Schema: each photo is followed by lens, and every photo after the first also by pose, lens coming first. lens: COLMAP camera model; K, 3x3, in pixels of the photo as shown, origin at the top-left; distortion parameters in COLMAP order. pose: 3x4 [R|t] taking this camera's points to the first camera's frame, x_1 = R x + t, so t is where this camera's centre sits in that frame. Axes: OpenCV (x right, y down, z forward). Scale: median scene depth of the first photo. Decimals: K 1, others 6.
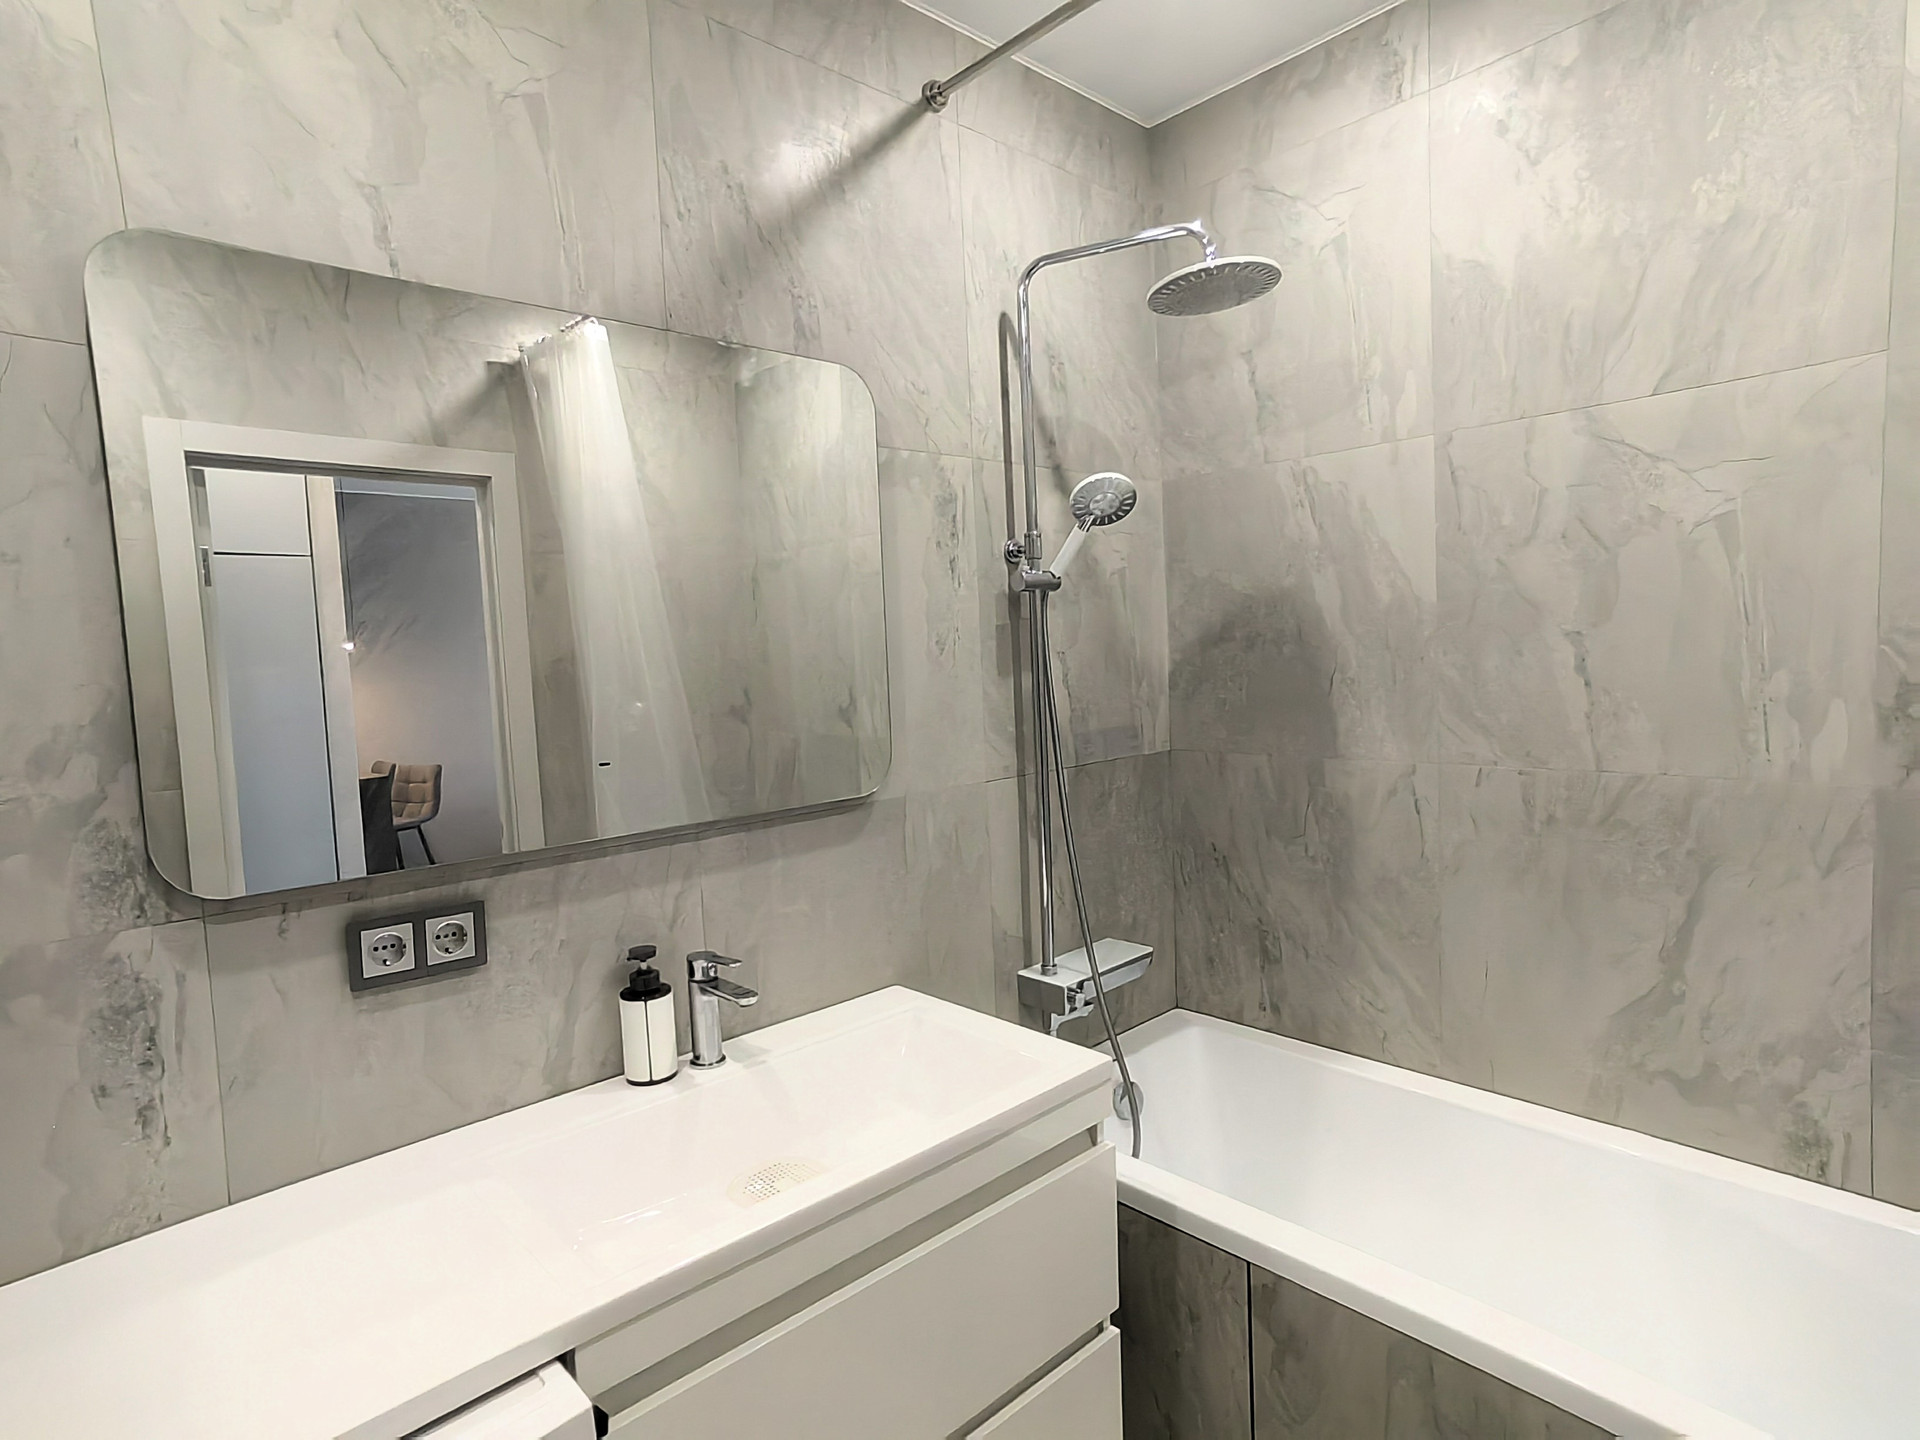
lens RADIAL K [[1008.7, 0, 957.7], [0, 1008.7, 719.8], [0, 0, 1]] dist [-0.004559, 0.003369]
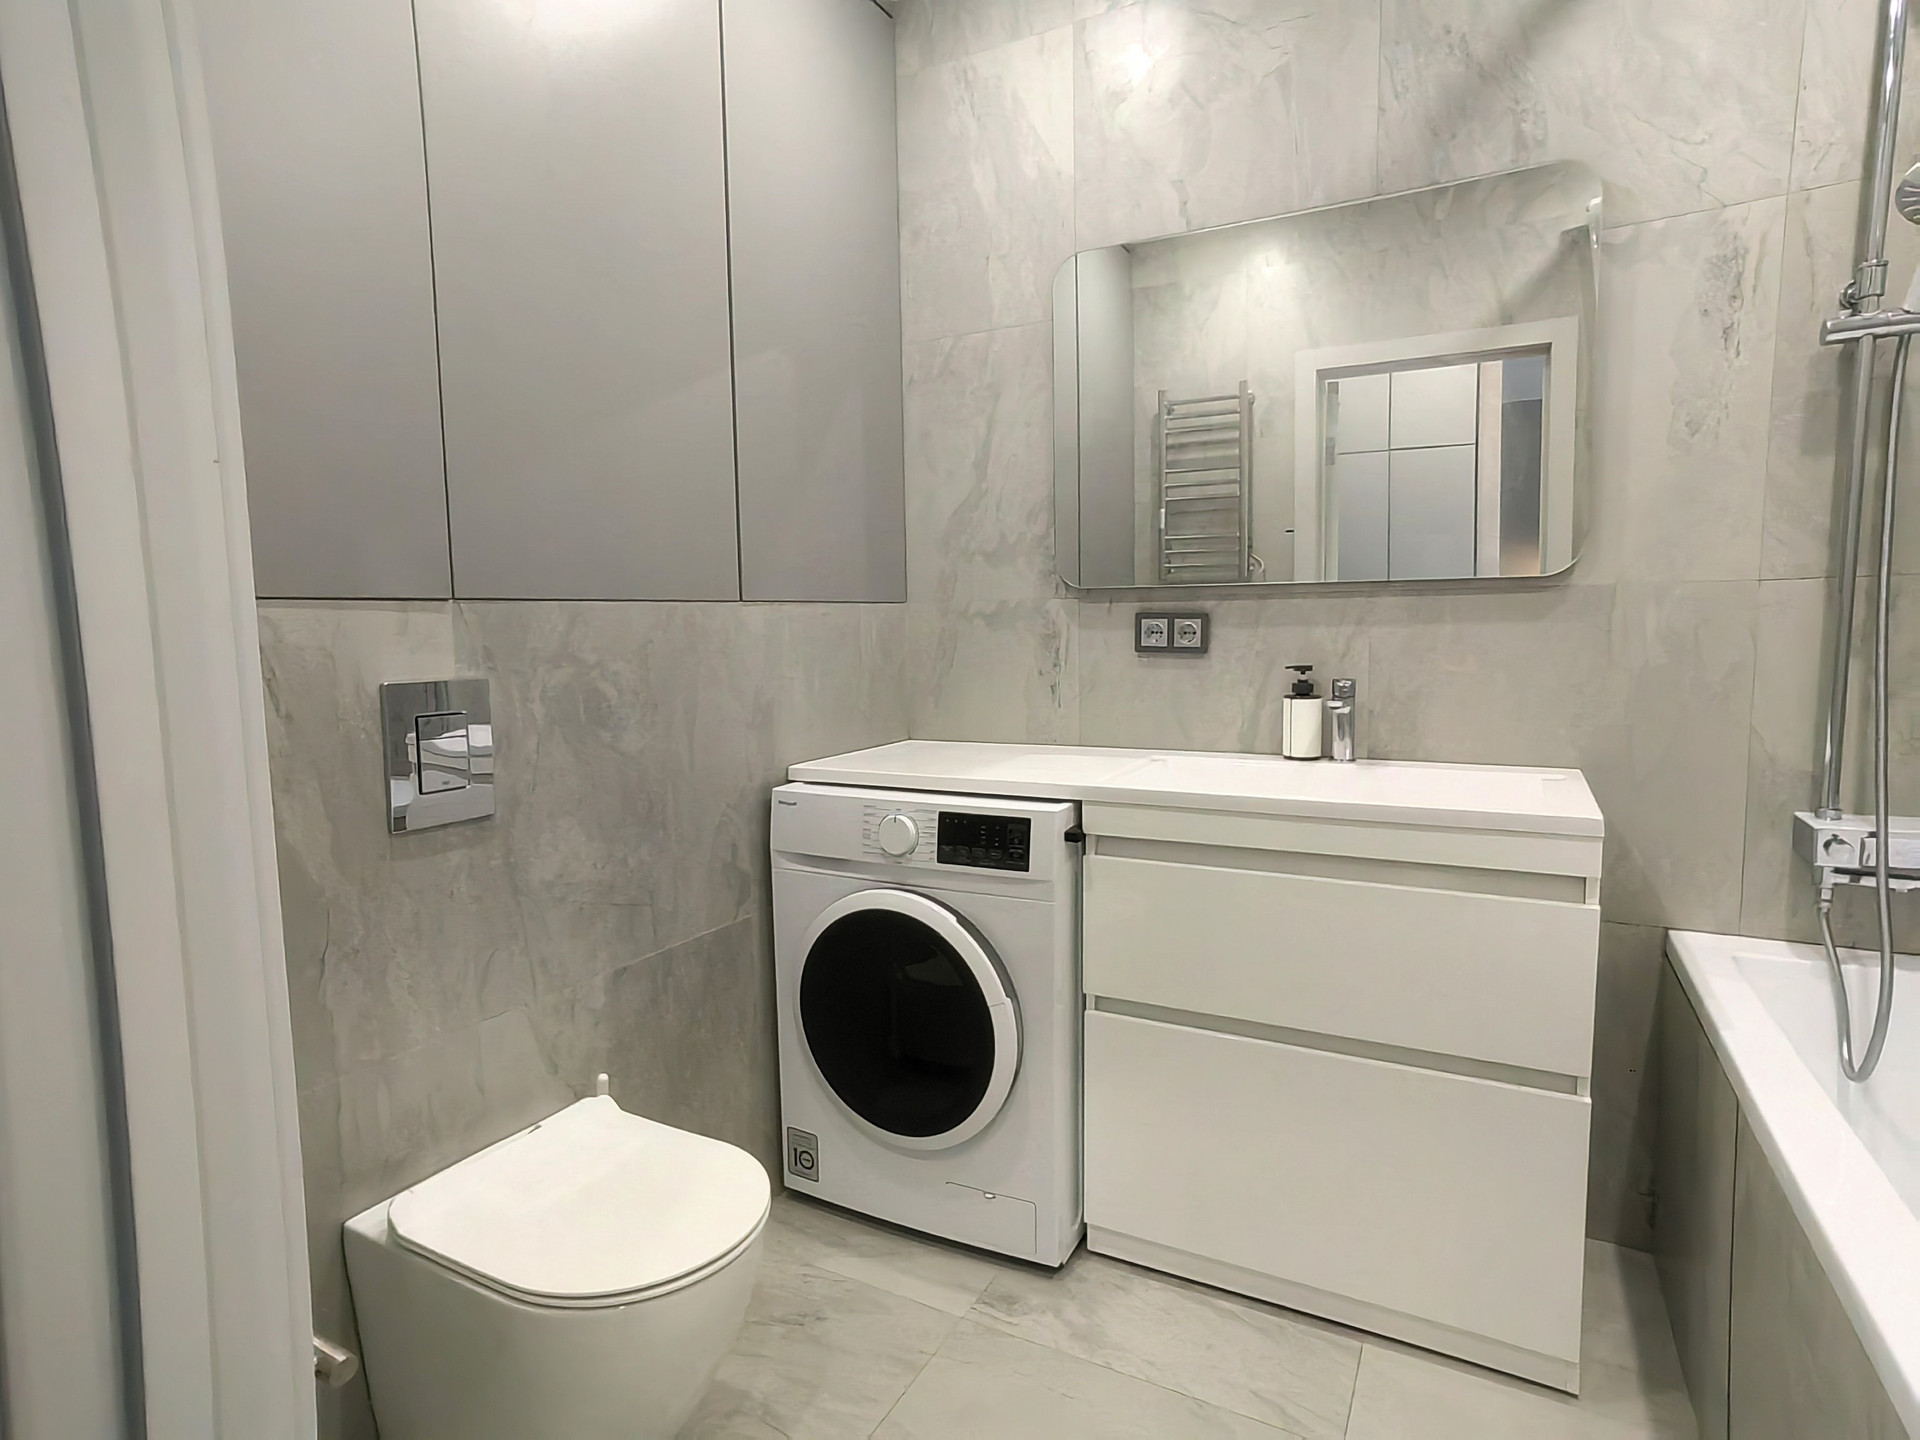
lens RADIAL K [[1008.7, 0, 957.0], [0, 1008.7, 720.9], [0, 0, 1]] dist [-0.004559, 0.003369]
pose [[0.338172, 0.132755, -0.931674, 0.845206], [-0.065309, 0.990924, 0.117492, 0.170542], [0.938815, 0.021114, 0.343773, 0.064500]]
